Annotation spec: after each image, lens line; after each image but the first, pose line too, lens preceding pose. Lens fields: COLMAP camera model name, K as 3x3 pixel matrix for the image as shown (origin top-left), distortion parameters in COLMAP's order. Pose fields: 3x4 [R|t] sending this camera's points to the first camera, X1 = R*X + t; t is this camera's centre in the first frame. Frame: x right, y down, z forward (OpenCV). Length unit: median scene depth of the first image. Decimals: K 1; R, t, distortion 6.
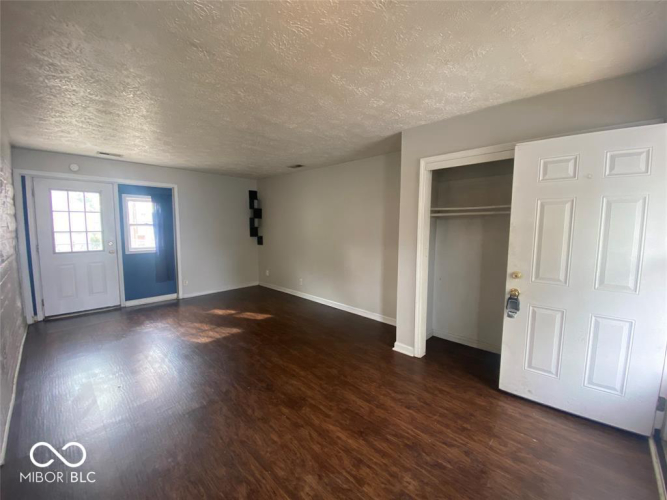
lens RADIAL K [[269.6, 0, 332.0], [0, 269.6, 250.0], [0, 0, 1]] dist [0.027150, -0.021978]
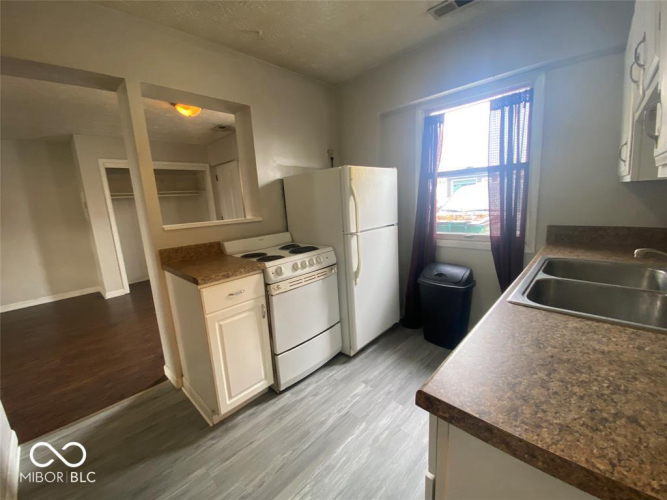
lens RADIAL K [[268.6, 0, 332.7], [0, 268.6, 249.2], [0, 0, 1]] dist [0.031821, -0.024384]
pose [[-0.002232, -0.186144, 0.982520, -0.873299], [0.152475, 0.970971, 0.184303, 0.041552], [-0.988305, 0.150221, 0.026215, -0.150969]]
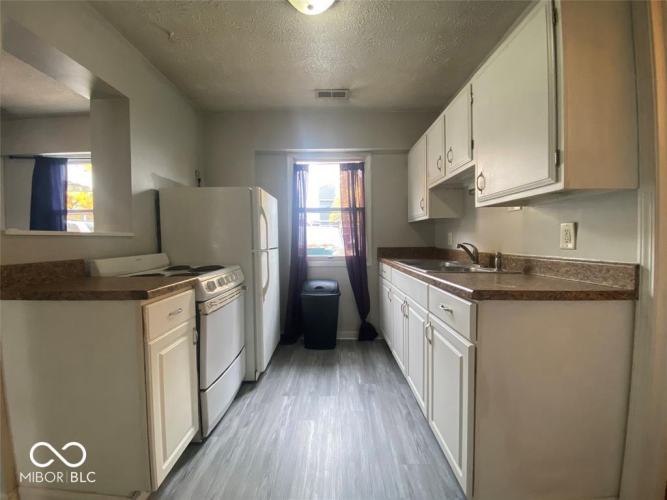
lens RADIAL K [[269.6, 0, 332.0], [0, 269.6, 250.0], [0, 0, 1]] dist [0.027150, -0.021978]
pose [[-0.690698, -0.028704, 0.722573, -0.847602], [0.073527, 0.991246, 0.109660, 0.063502], [-0.719395, 0.128871, -0.682541, 0.096653]]
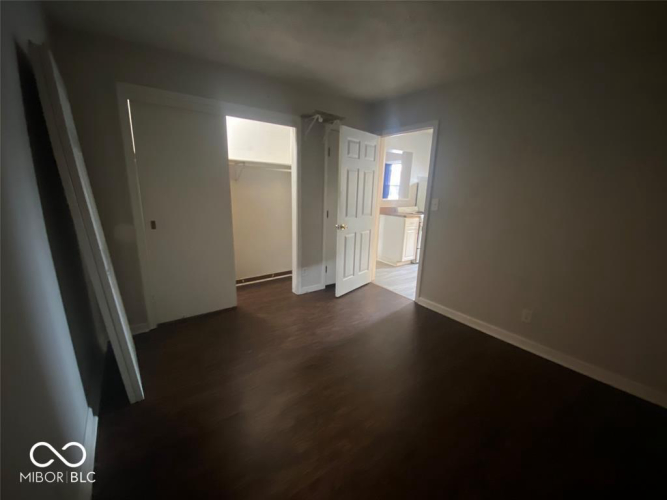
lens RADIAL K [[268.6, 0, 332.7], [0, 268.6, 249.2], [0, 0, 1]] dist [0.031821, -0.024384]
pose [[0.182932, -0.227695, 0.956395, -1.769242], [0.063115, 0.973523, 0.219701, -0.019634], [-0.981098, 0.020173, 0.192459, 0.141706]]
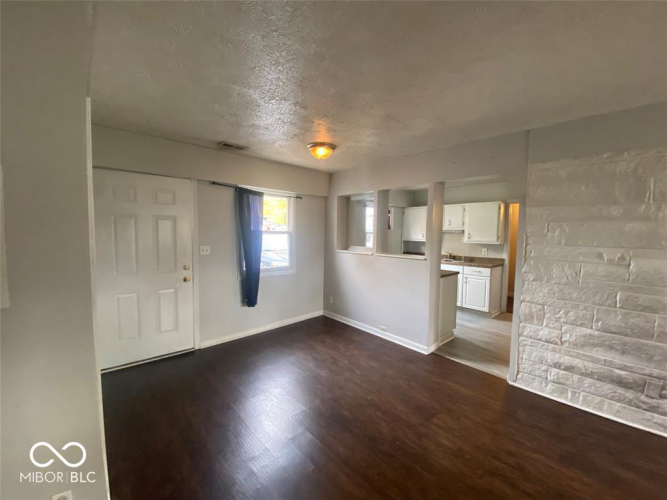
lens RADIAL K [[269.6, 0, 332.0], [0, 269.6, 250.0], [0, 0, 1]] dist [0.027150, -0.021978]
pose [[-0.997922, -0.024633, 0.059541, -0.089636], [-0.014832, 0.987044, 0.159764, -0.116431], [-0.062705, 0.158549, -0.985358, 1.079217]]
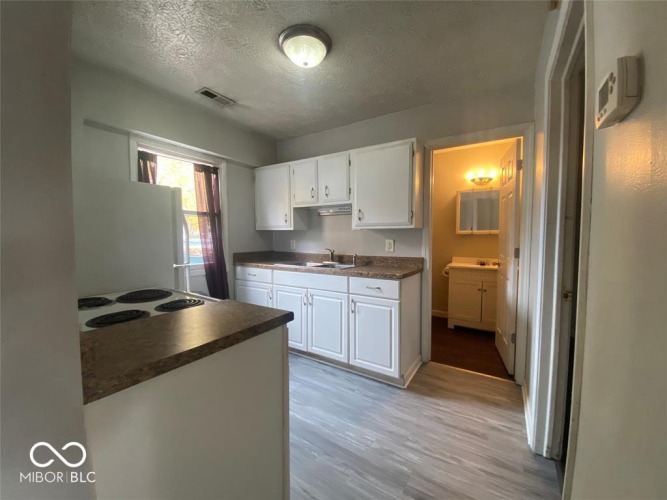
lens RADIAL K [[268.6, 0, 332.7], [0, 268.6, 249.2], [0, 0, 1]] dist [0.031821, -0.024384]
pose [[-0.979947, 0.001513, -0.199253, -0.500810], [-0.027355, 0.989482, 0.142049, 0.015381], [0.197372, 0.144651, -0.969598, 0.320162]]
